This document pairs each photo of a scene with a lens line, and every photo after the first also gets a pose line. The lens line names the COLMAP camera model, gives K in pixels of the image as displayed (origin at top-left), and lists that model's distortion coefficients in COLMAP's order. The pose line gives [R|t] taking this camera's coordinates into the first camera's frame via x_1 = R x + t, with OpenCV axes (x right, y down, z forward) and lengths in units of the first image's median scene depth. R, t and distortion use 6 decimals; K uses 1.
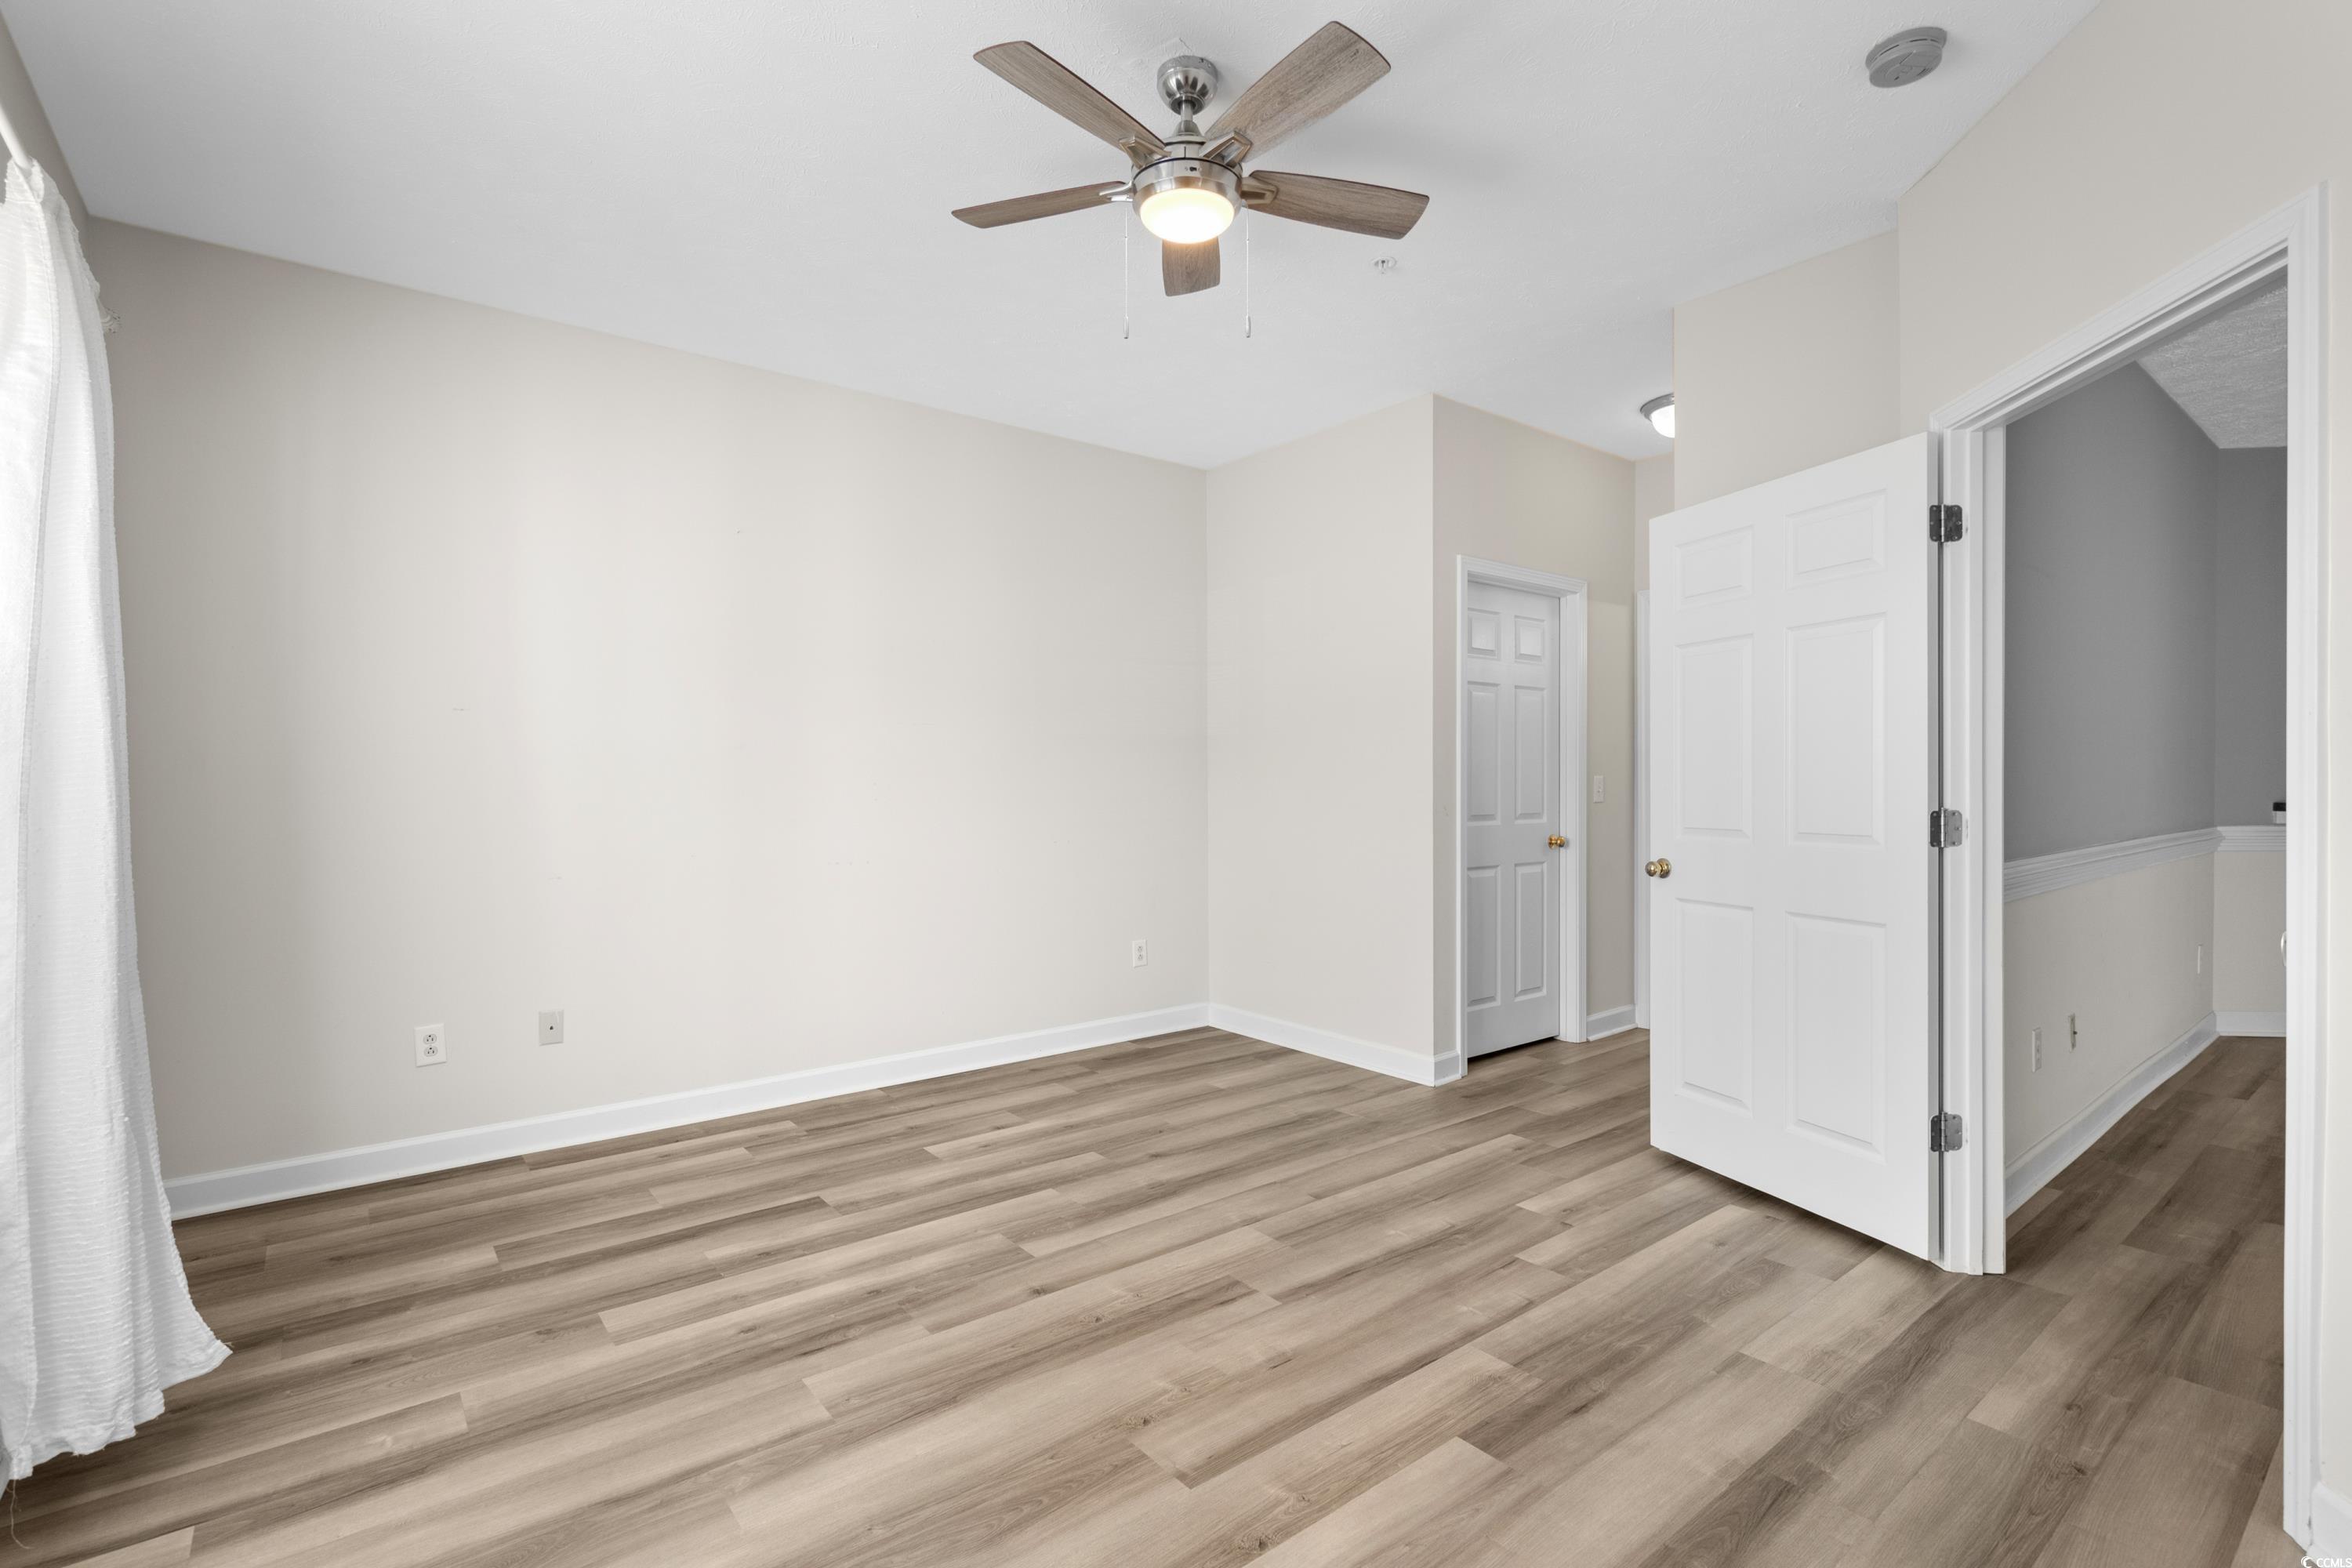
lens RADIAL K [[1068.9, 0, 1169.2], [0, 1068.9, 788.8], [0, 0, 1]] dist [-0.002893, 0.000012]
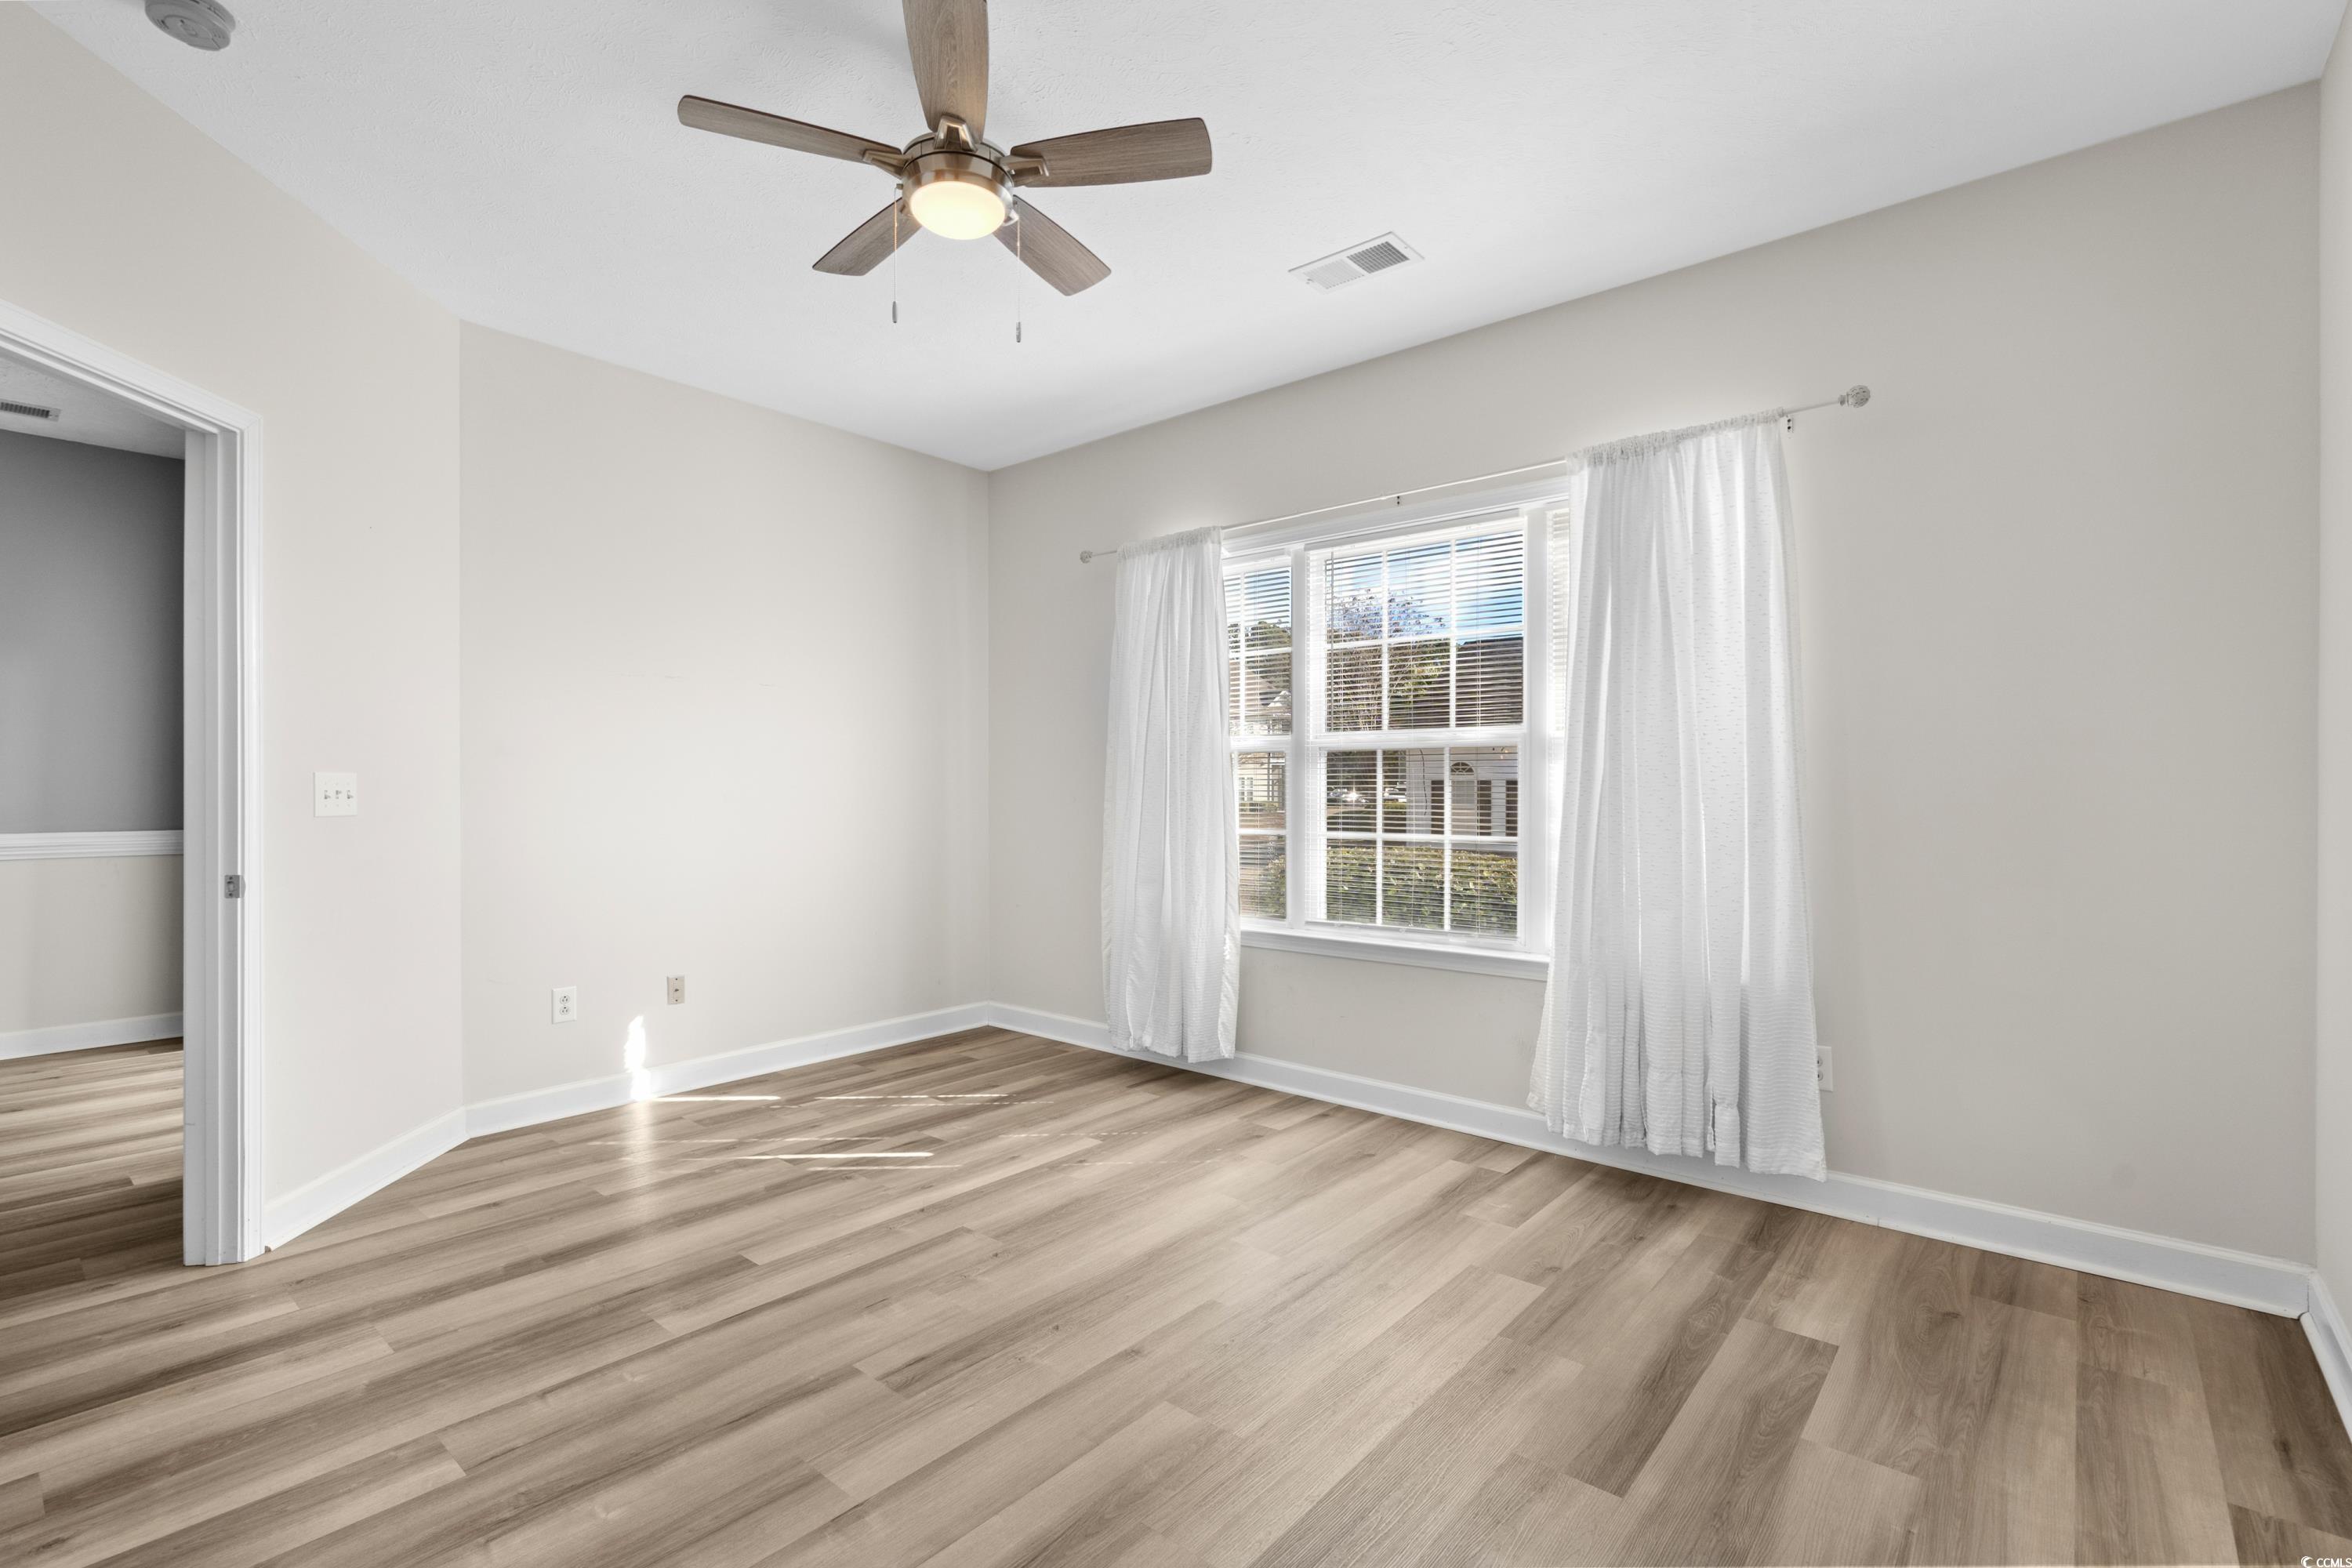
lens RADIAL K [[1060.7, 0, 1163.3], [0, 1060.7, 778.0], [0, 0, 1]] dist [0.000948, 0.000058]
pose [[-0.981599, 0.002807, -0.190931, 0.018304], [0.003624, 0.999986, -0.003929, 0.002385], [0.190917, -0.004549, -0.981596, 1.764694]]
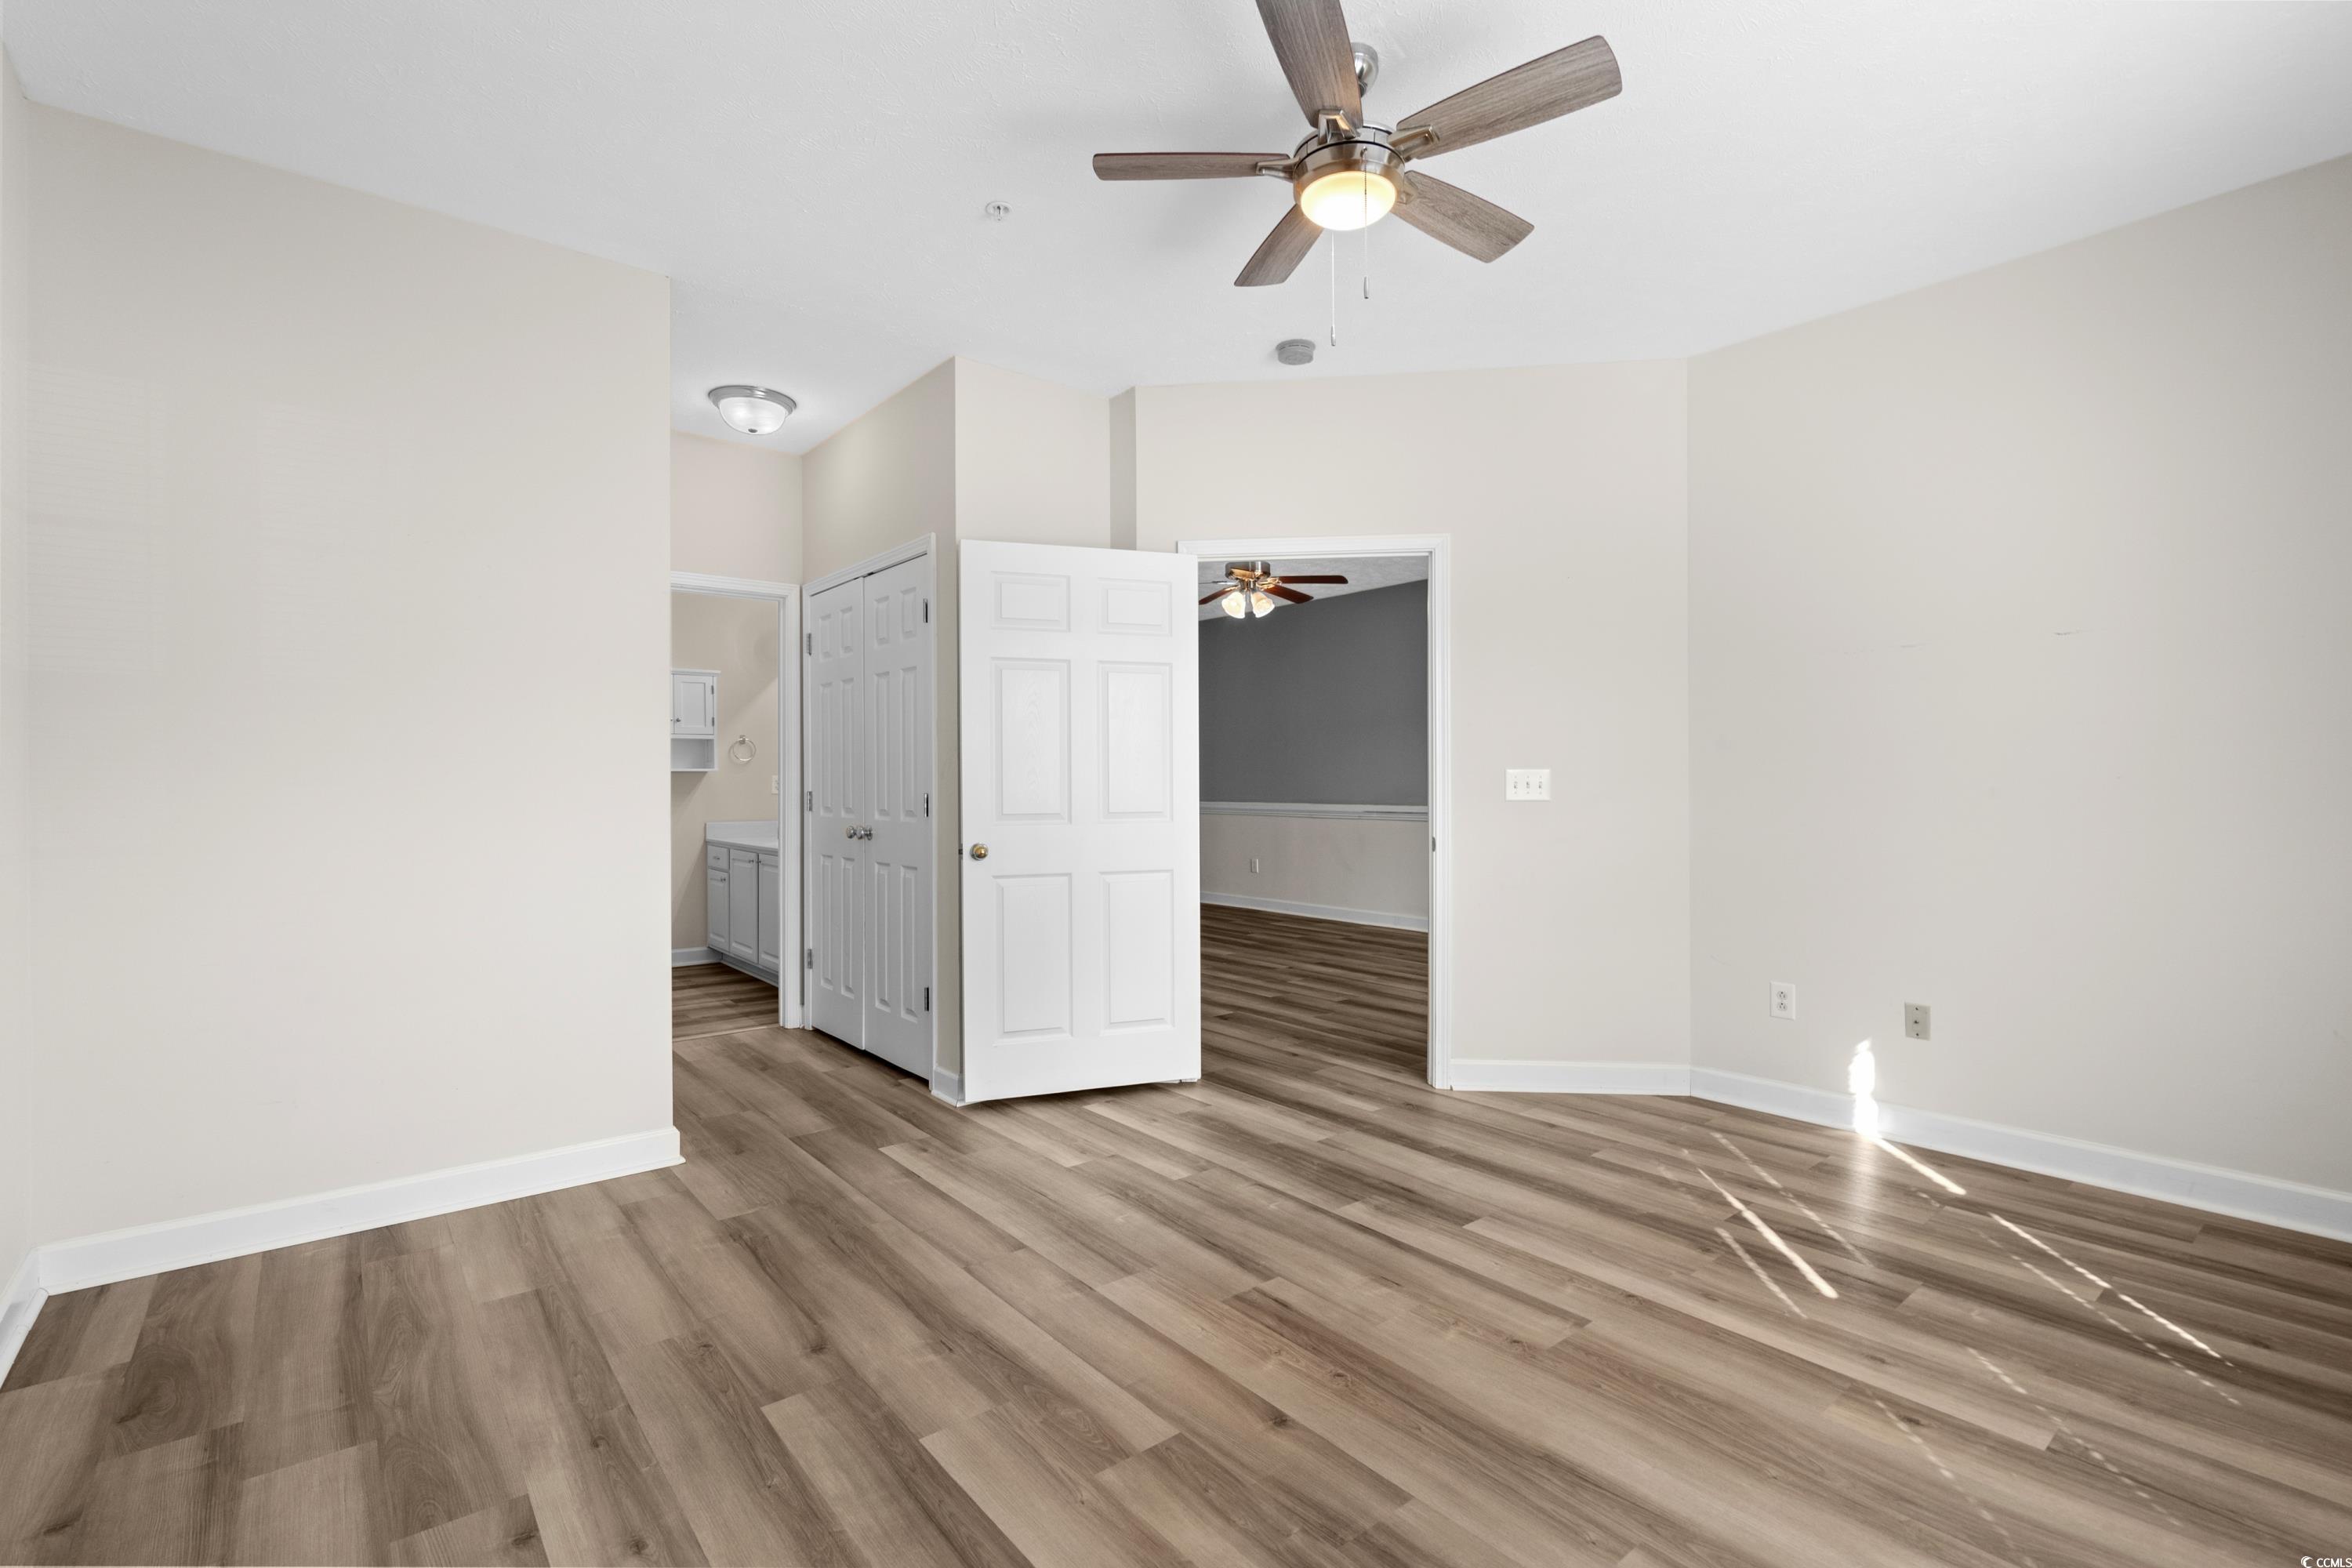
lens RADIAL K [[1068.9, 0, 1169.2], [0, 1068.9, 788.8], [0, 0, 1]] dist [-0.002893, 0.000012]
pose [[-0.011899, -0.000781, 0.999929, -0.843197], [0.009176, 0.999958, 0.000890, 0.013327], [-0.999887, 0.009186, -0.011892, 1.028621]]
